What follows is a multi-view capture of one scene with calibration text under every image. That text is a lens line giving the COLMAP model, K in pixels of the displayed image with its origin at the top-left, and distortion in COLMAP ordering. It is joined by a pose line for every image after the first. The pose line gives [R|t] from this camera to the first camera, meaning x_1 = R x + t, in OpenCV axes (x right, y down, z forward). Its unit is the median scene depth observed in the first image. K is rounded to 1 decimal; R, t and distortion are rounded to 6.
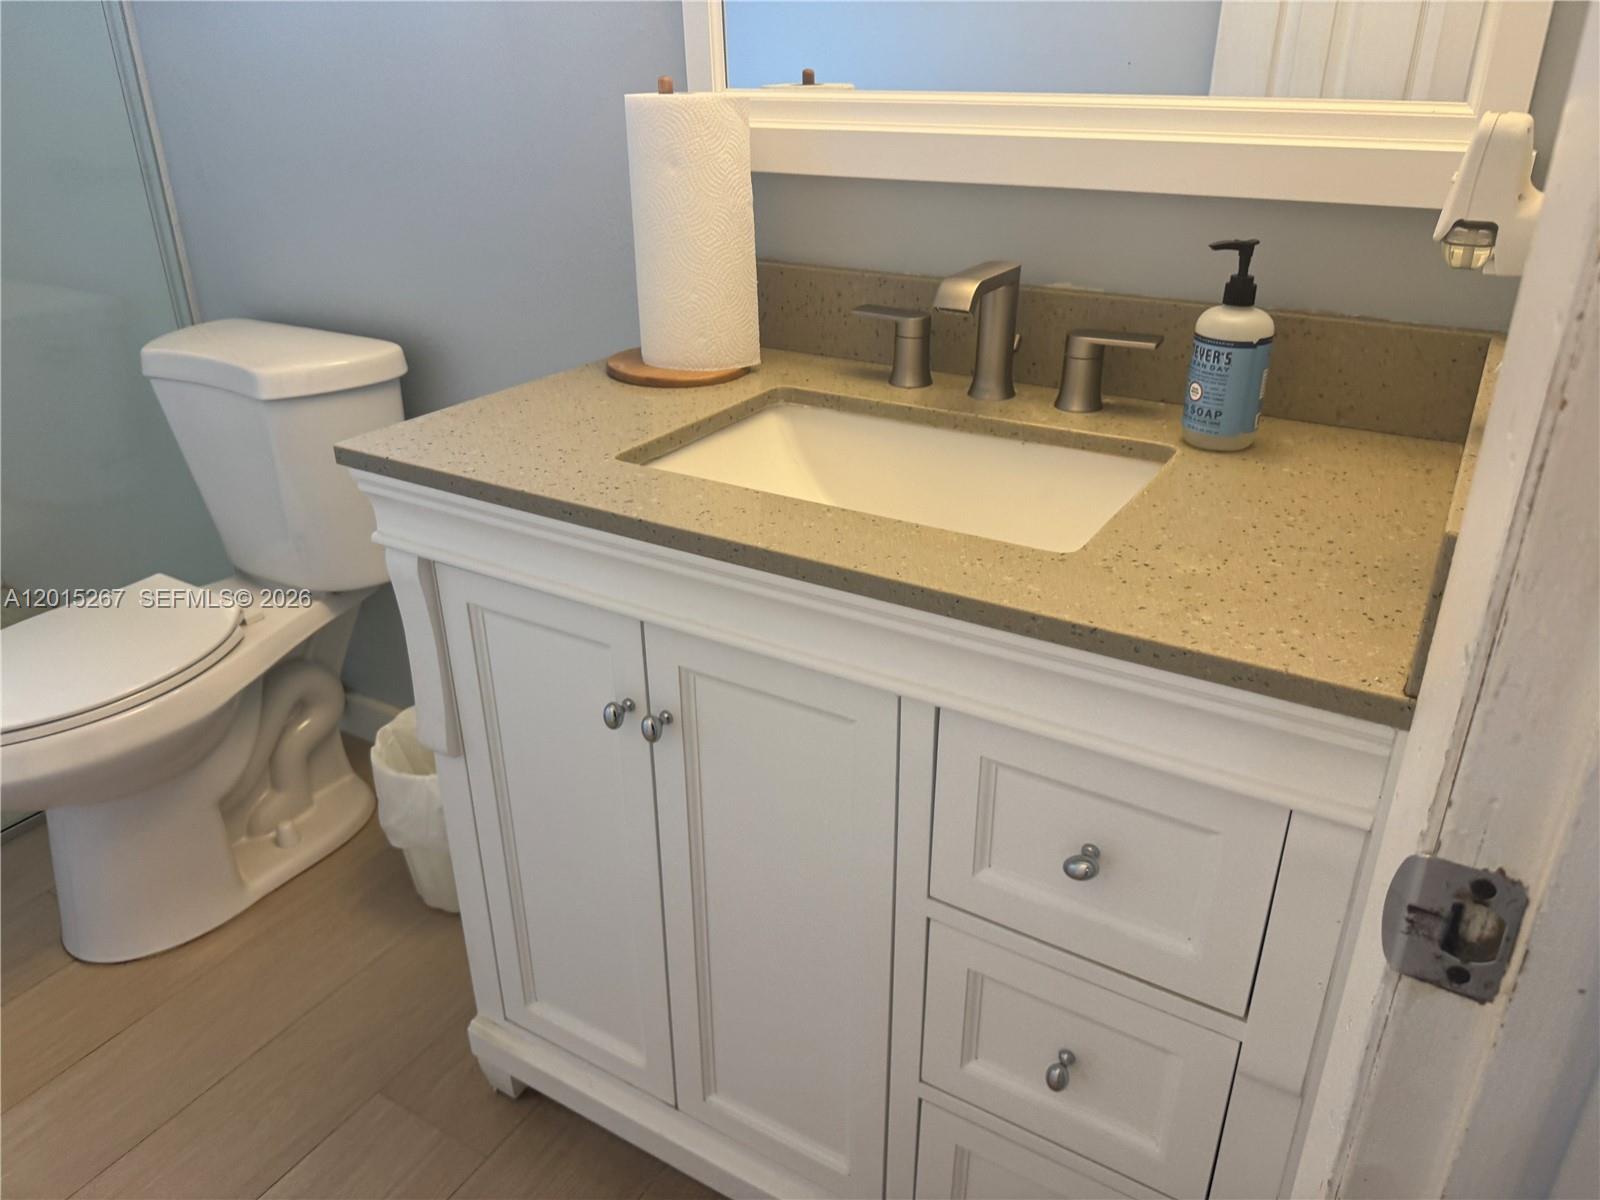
lens RADIAL K [[1119.1, 0, 803.1], [0, 1119.1, 584.6], [0, 0, 1]] dist [0.176138, -0.404030]
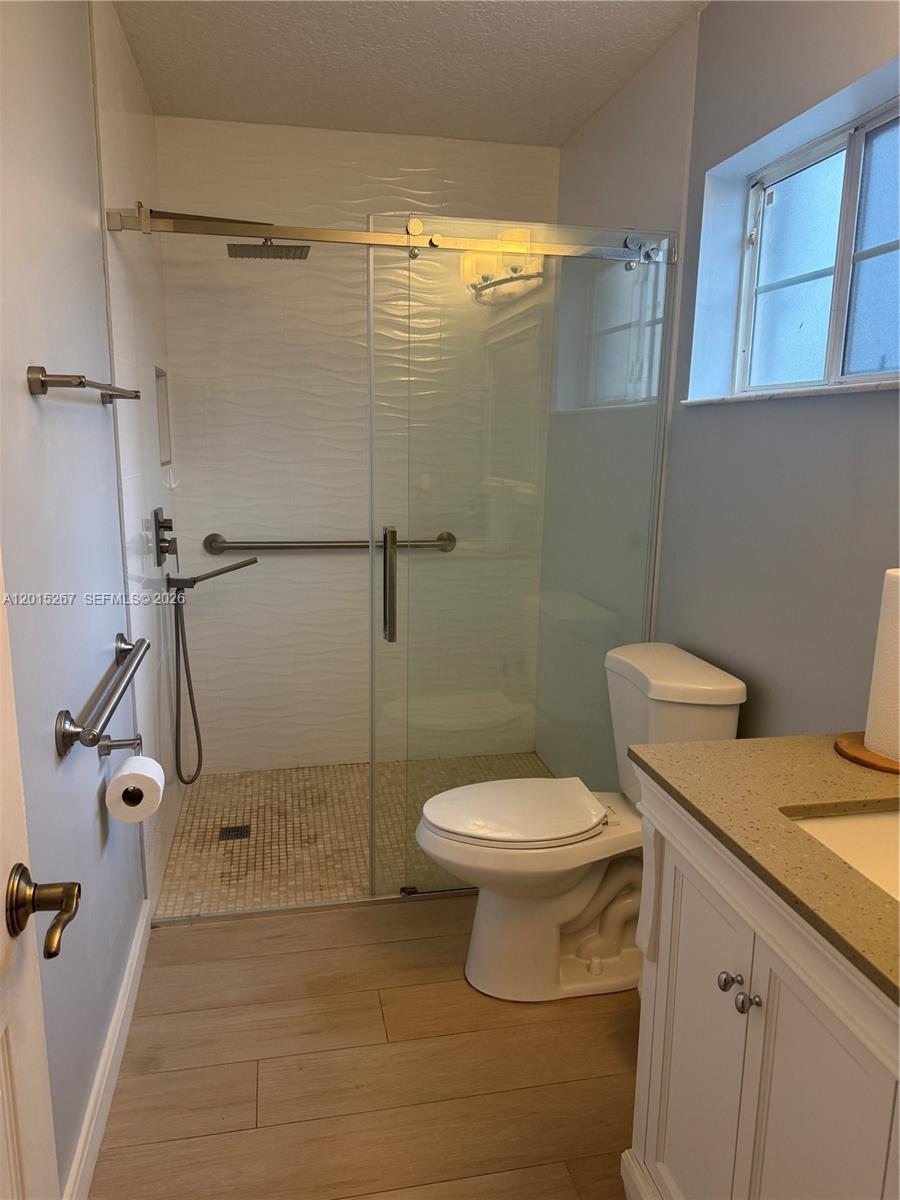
lens RADIAL K [[843.3, 0, 450.9], [0, 843.3, 606.9], [0, 0, 1]] dist [0.037345, -0.046478]
pose [[0.673819, 0.161100, -0.721120, 0.257018], [-0.328358, 0.939568, -0.096918, -0.096260], [0.661928, 0.302090, 0.685997, -0.097948]]
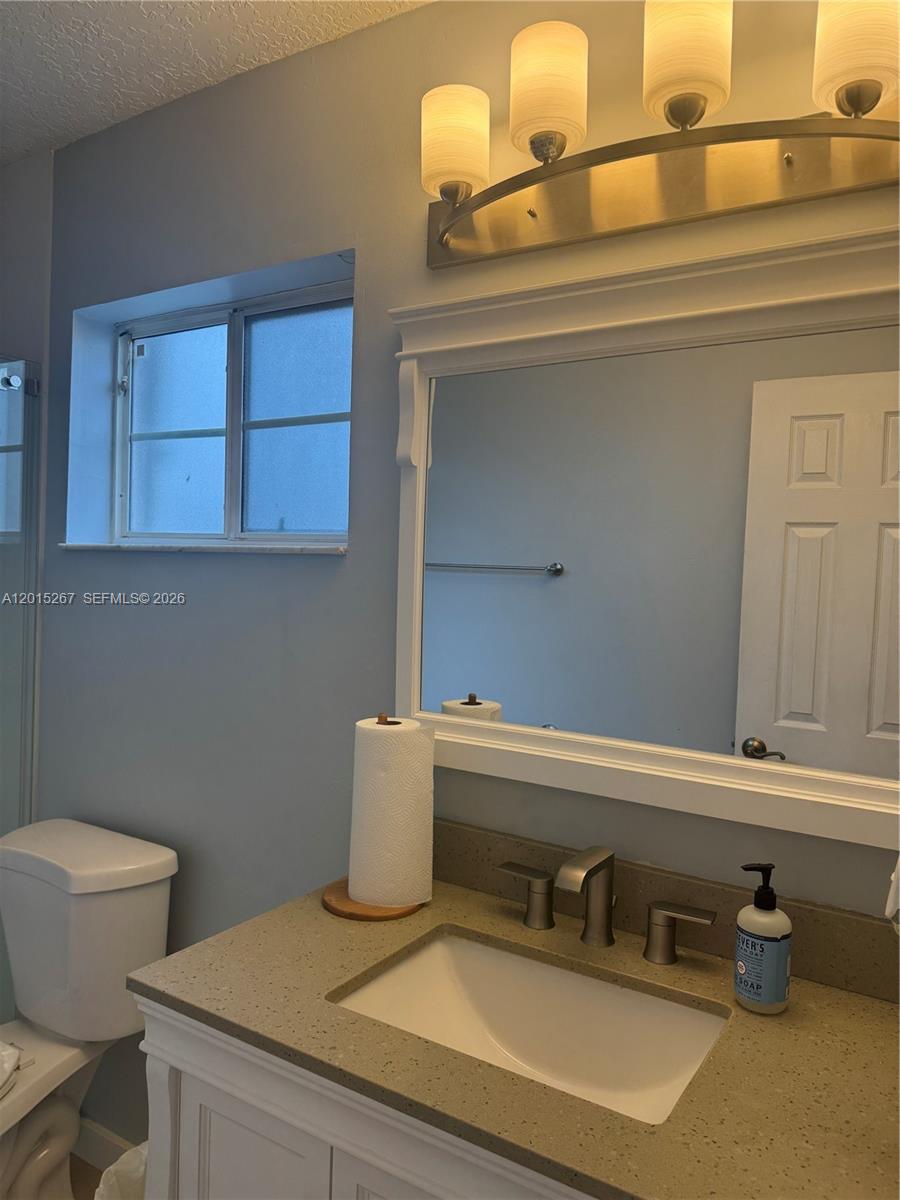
lens RADIAL K [[843.3, 0, 450.9], [0, 843.3, 606.9], [0, 0, 1]] dist [0.037345, -0.046478]
pose [[0.998915, 0.044060, -0.015099, -0.015725], [-0.046449, 0.918547, -0.392574, -0.130152], [-0.003428, 0.392849, 0.919596, -0.121859]]
